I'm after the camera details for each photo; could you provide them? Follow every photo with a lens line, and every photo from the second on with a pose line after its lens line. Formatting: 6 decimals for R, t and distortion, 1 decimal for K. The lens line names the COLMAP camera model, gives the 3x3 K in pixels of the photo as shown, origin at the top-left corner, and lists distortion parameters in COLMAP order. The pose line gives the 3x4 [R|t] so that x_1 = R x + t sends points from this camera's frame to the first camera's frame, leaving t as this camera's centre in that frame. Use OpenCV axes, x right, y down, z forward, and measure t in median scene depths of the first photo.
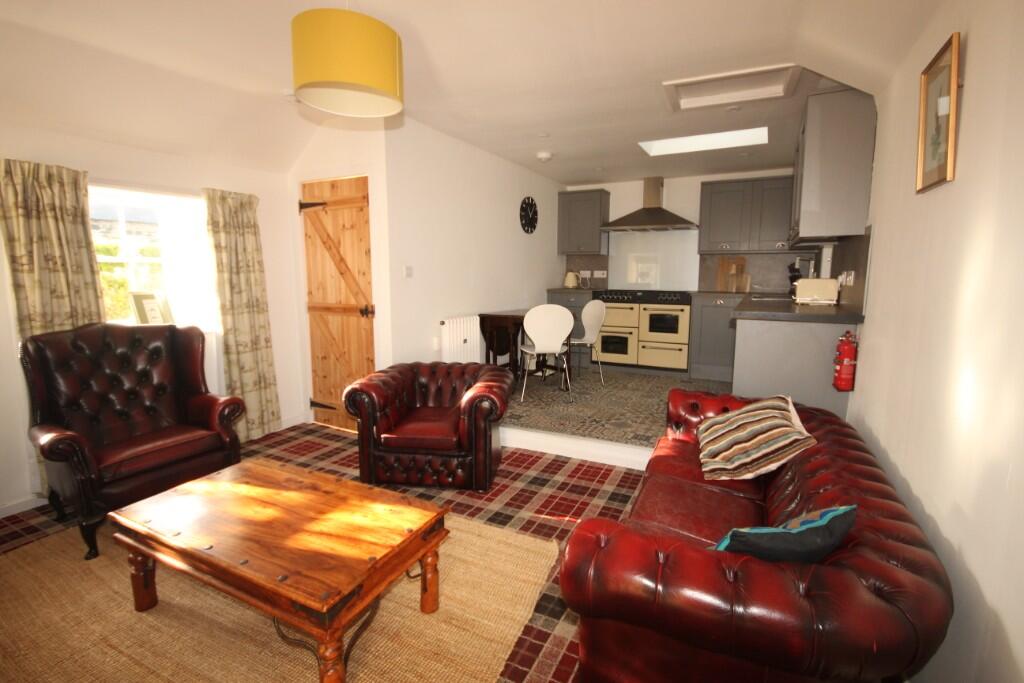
lens RADIAL K [[486.9, 0, 512.0], [0, 486.9, 341.5], [0, 0, 1]] dist [-0.000863, -0.000861]
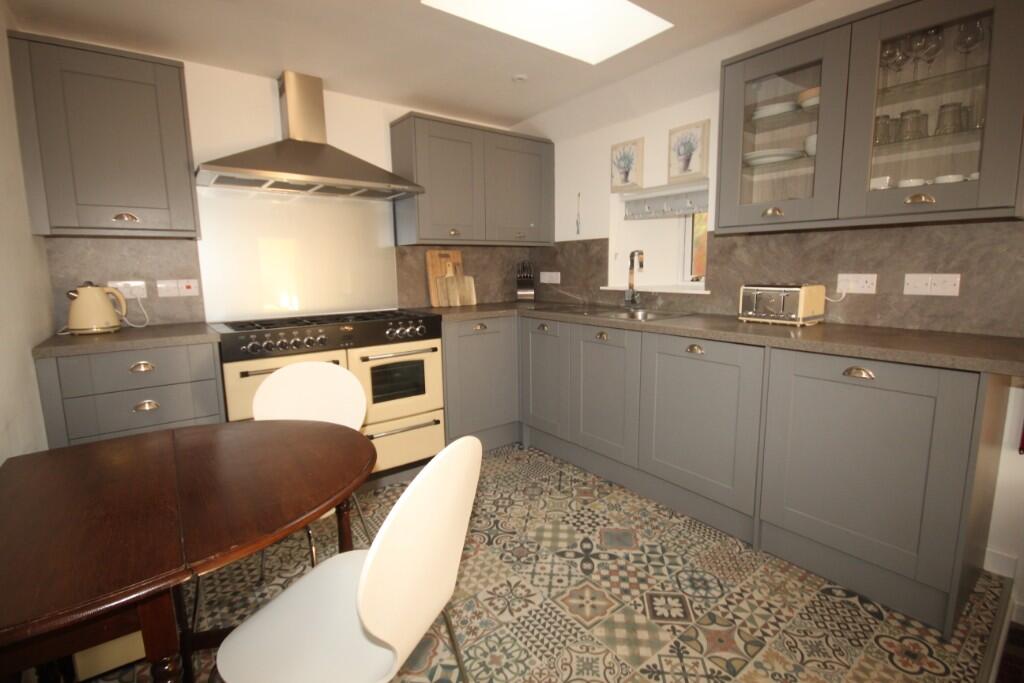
lens RADIAL K [[486.9, 0, 512.0], [0, 486.9, 341.5], [0, 0, 1]] dist [-0.000863, -0.000861]
pose [[0.425433, -0.142836, 0.893647, -0.076448], [0.152028, 0.984713, 0.085016, -0.100281], [-0.892129, 0.099691, 0.440645, 0.672228]]
